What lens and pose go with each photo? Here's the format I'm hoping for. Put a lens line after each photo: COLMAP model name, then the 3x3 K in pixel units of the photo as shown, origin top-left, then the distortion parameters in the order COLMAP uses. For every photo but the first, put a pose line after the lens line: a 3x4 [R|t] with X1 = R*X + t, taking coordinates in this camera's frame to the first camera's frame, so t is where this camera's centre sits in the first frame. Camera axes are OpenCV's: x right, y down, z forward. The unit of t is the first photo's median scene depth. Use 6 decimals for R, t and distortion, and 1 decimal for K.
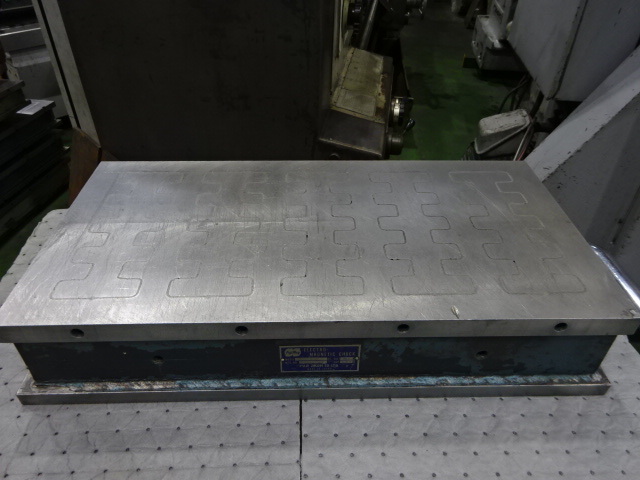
lens RADIAL K [[470.2, 0, 316.7], [0, 470.2, 234.8], [0, 0, 1]] dist [0.023623, -0.032584]
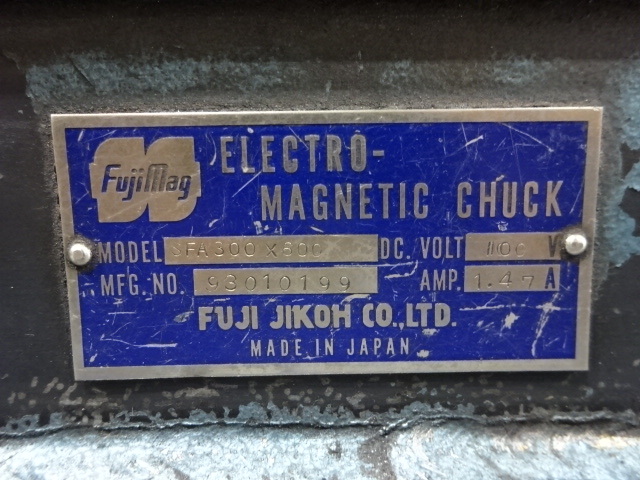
lens RADIAL K [[470.2, 0, 320.0], [0, 470.2, 239.8], [0, 0, 1]] dist [0.023623, -0.032584]
pose [[0.999669, -0.020432, -0.015610, 0.006166], [0.010586, 0.880305, -0.474290, 0.332423], [0.023432, 0.473968, 0.880230, 0.864607]]
